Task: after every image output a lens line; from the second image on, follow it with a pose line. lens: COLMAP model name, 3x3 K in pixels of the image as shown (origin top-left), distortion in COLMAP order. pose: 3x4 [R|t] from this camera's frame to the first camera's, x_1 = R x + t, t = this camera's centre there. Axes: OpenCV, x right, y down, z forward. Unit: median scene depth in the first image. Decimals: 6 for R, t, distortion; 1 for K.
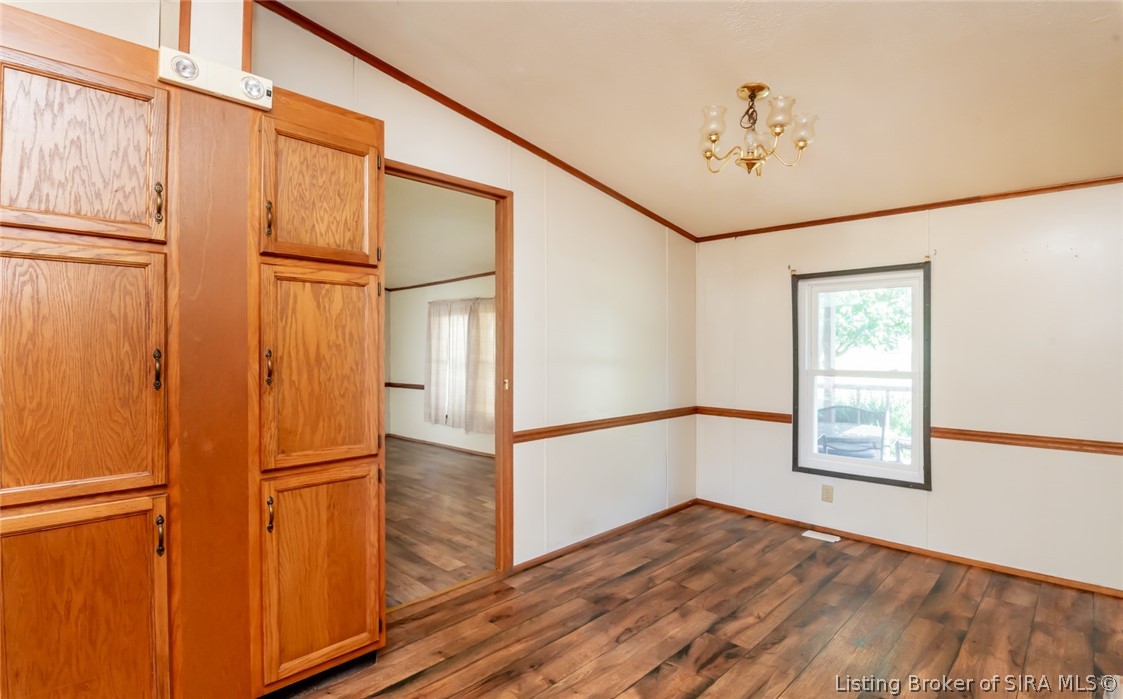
lens RADIAL K [[548.9, 0, 576.4], [0, 548.9, 352.5], [0, 0, 1]] dist [-0.017648, -0.000322]
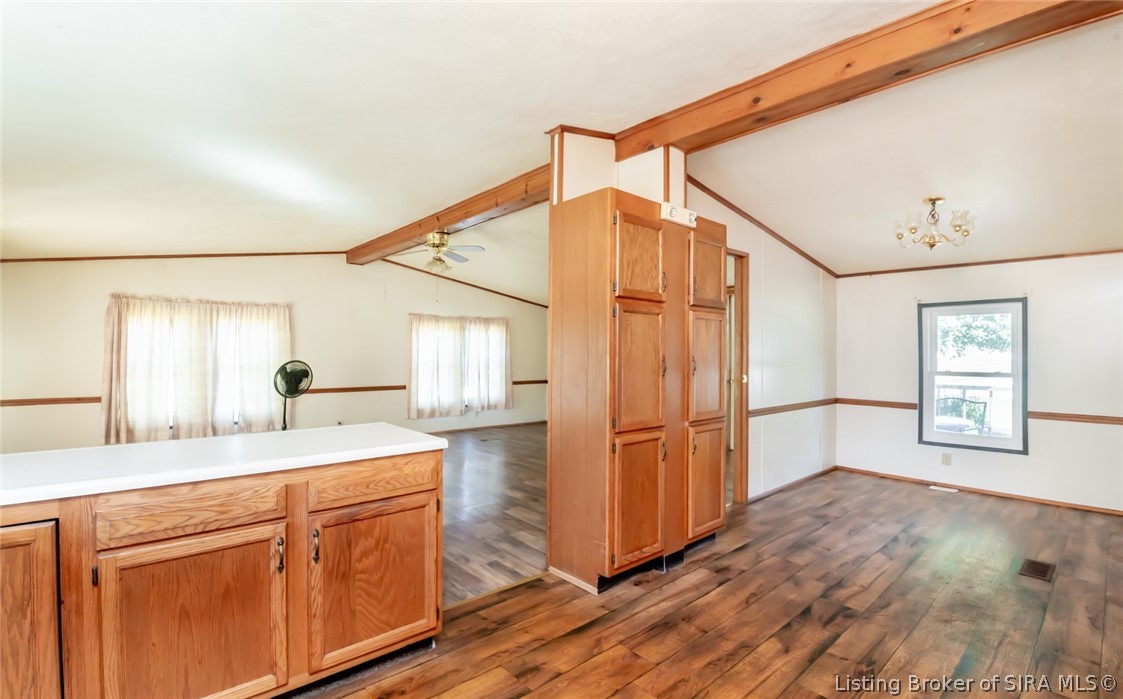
lens RADIAL K [[513.2, 0, 580.6], [0, 513.2, 349.0], [0, 0, 1]] dist [-0.021303, -0.001406]
pose [[0.997980, 0.005074, -0.063322, -0.452778], [-0.006025, 0.999872, -0.014845, -0.001371], [0.063239, 0.015196, 0.997883, -0.415344]]
